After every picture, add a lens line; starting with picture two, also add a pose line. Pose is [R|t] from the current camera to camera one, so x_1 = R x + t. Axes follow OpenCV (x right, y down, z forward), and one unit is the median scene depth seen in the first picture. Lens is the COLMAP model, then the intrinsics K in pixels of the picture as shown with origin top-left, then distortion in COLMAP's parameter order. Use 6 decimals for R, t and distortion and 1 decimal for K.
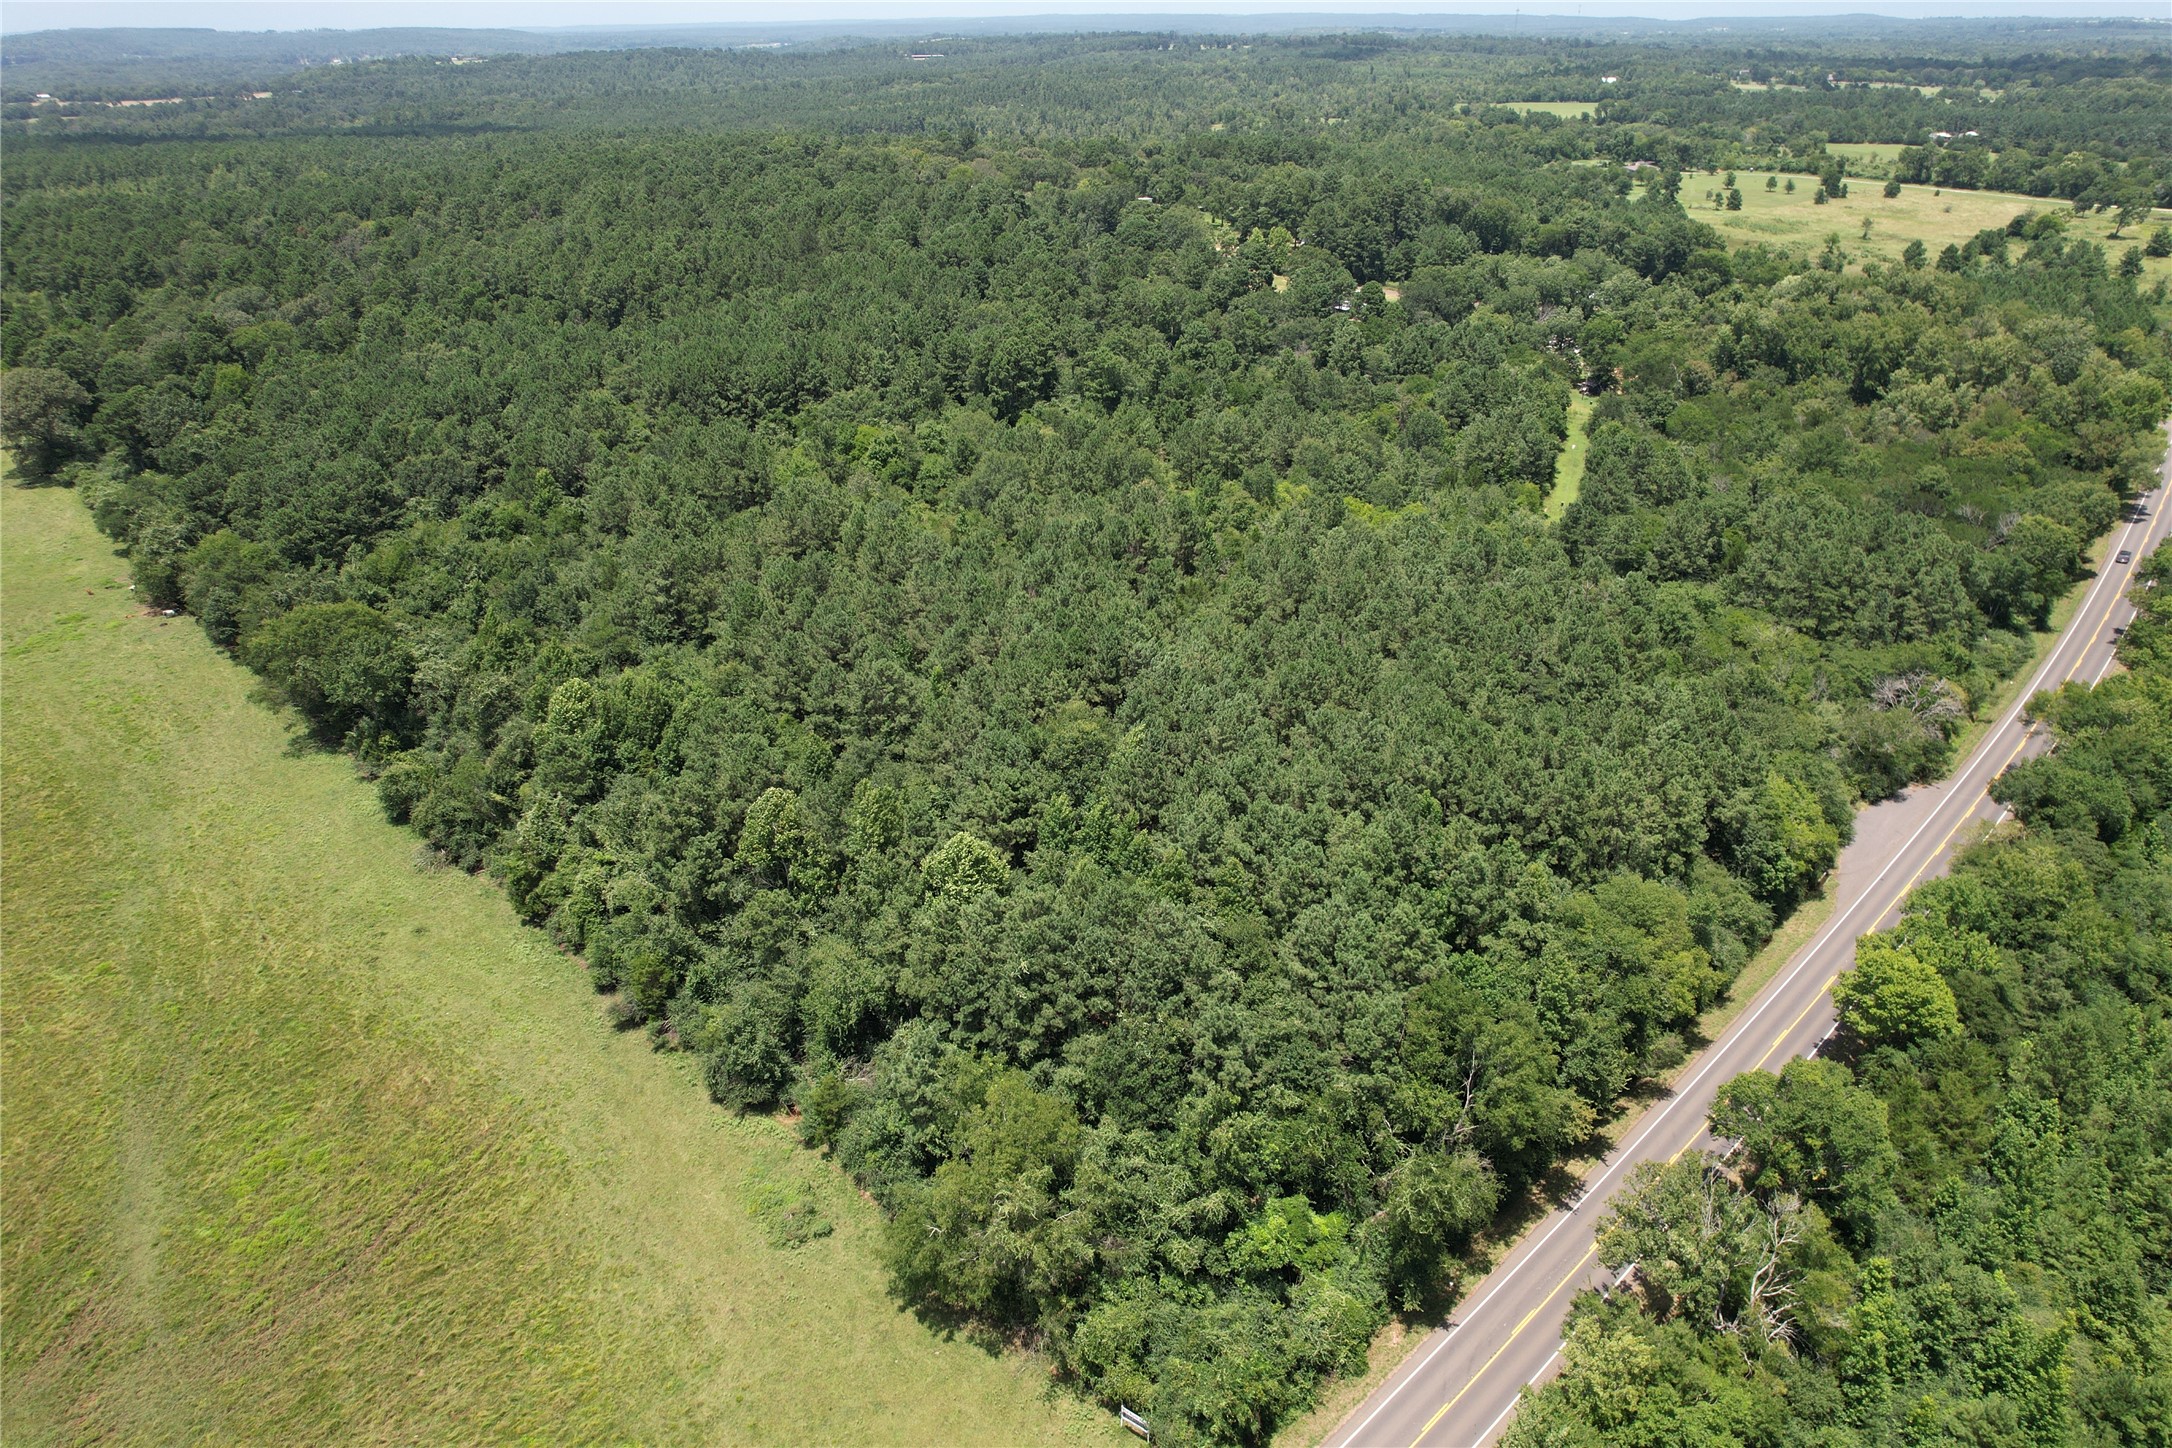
lens RADIAL K [[1415.7, 0, 1104.5], [0, 1415.7, 732.2], [0, 0, 1]] dist [-0.087139, 0.083154]
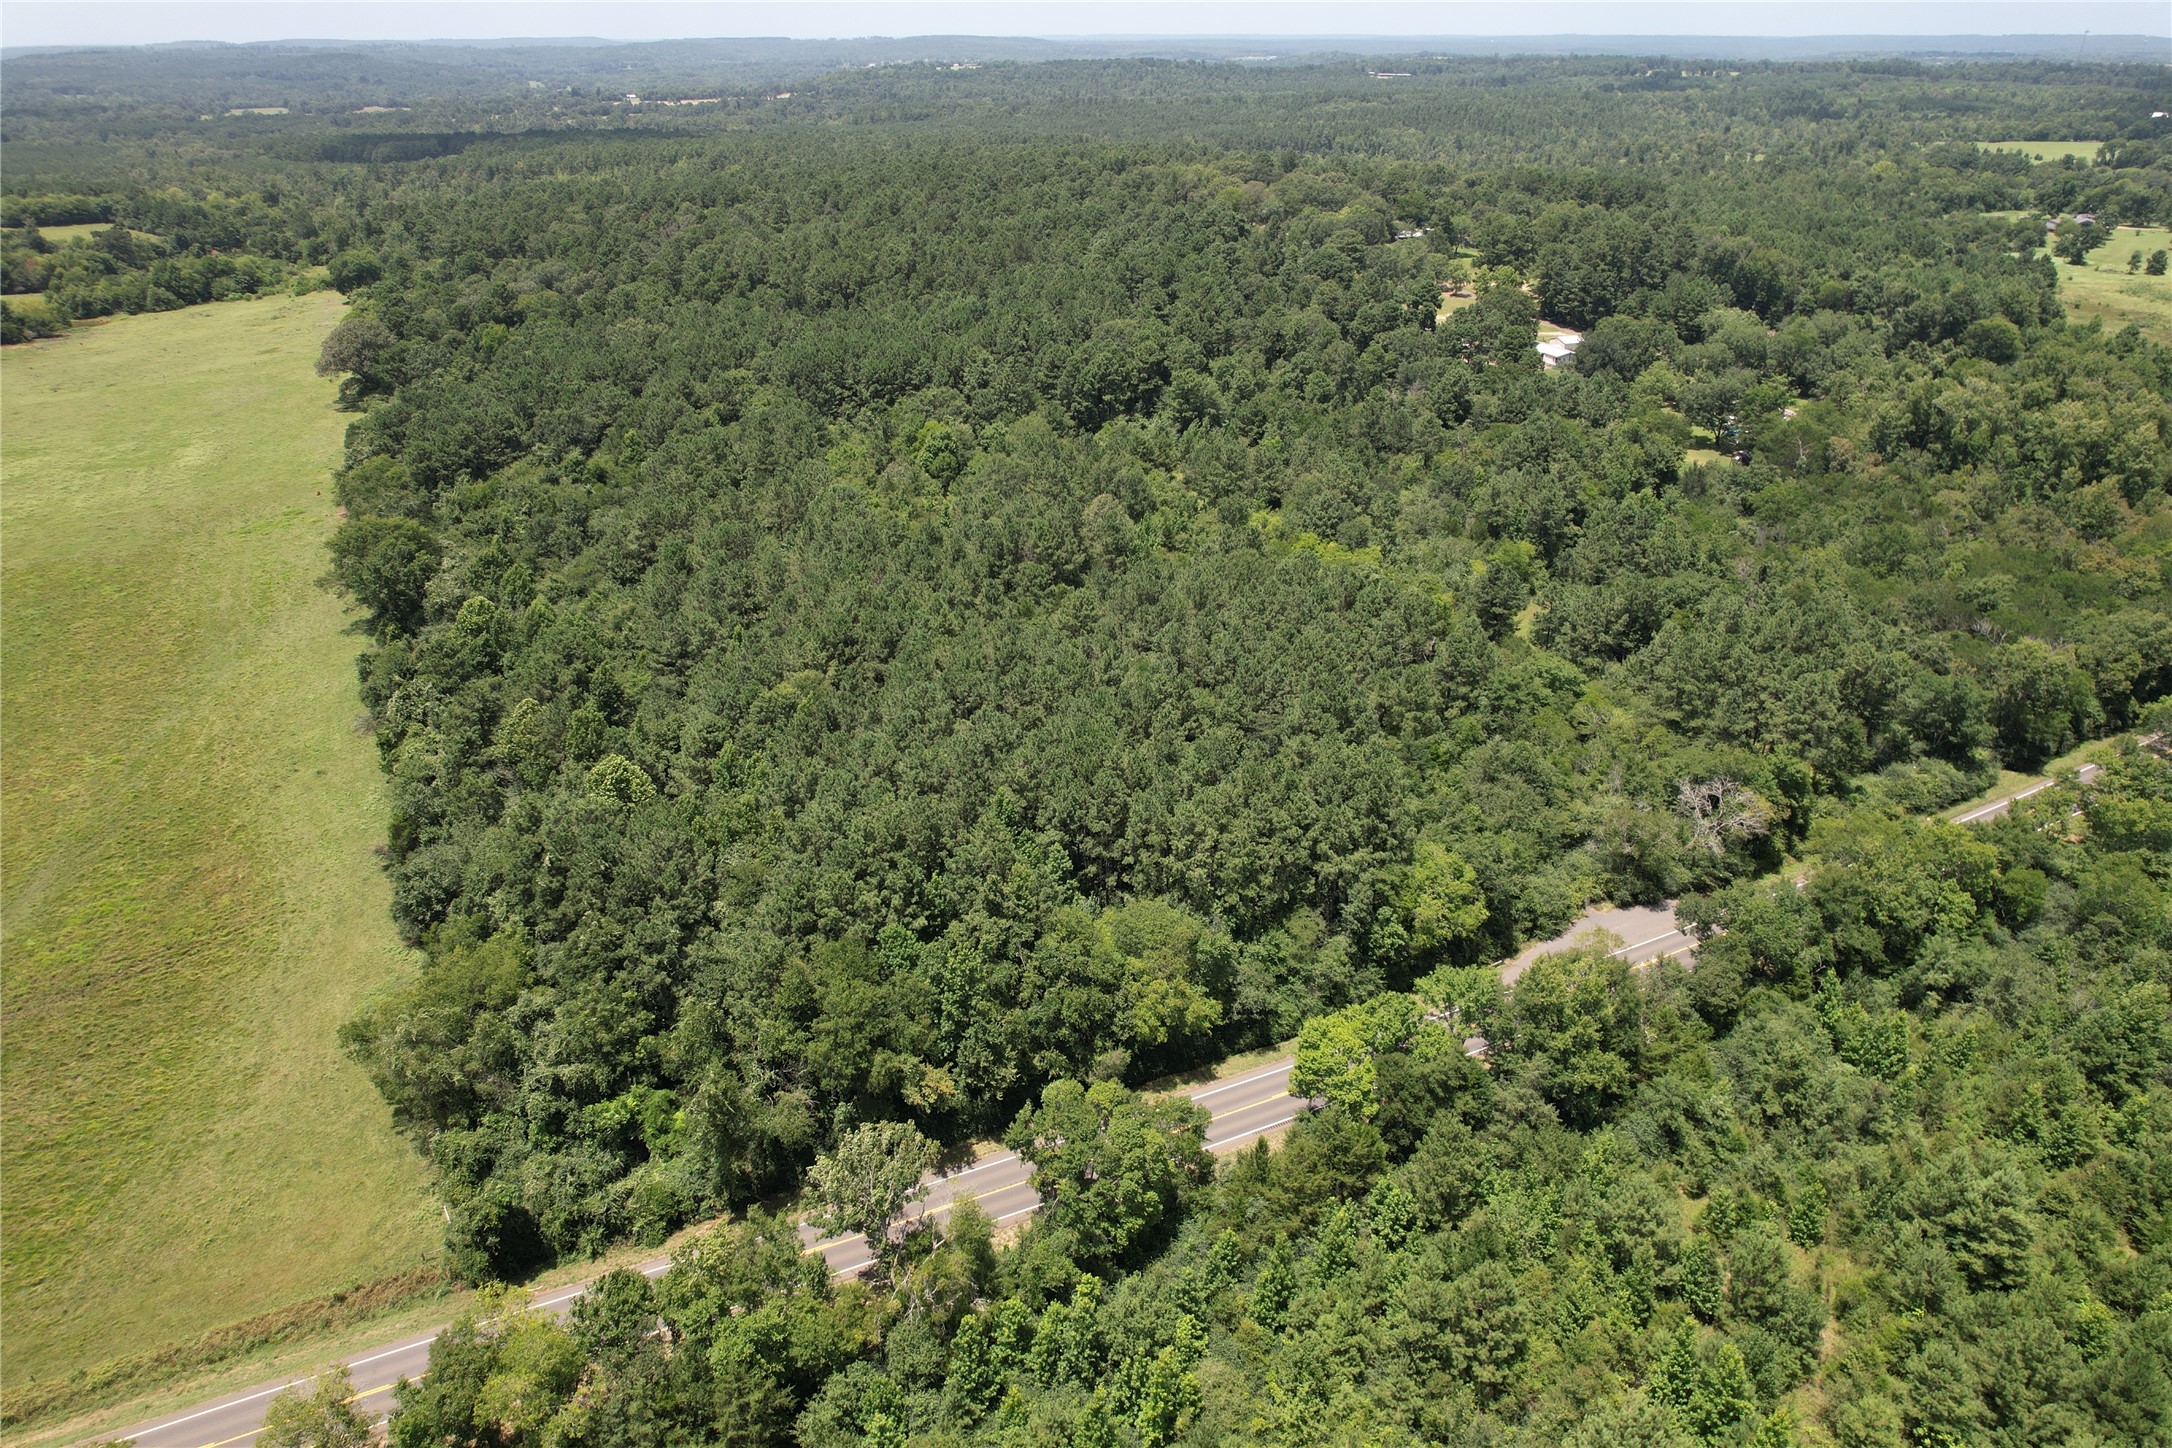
lens RADIAL K [[1415.7, 0, 1104.5], [0, 1415.7, 732.2], [0, 0, 1]] dist [-0.087139, 0.083154]
pose [[0.943309, 0.155819, -0.293068, 0.273639], [-0.158158, 0.987287, 0.015853, -0.014110], [0.291812, 0.031397, 0.955960, -0.005694]]
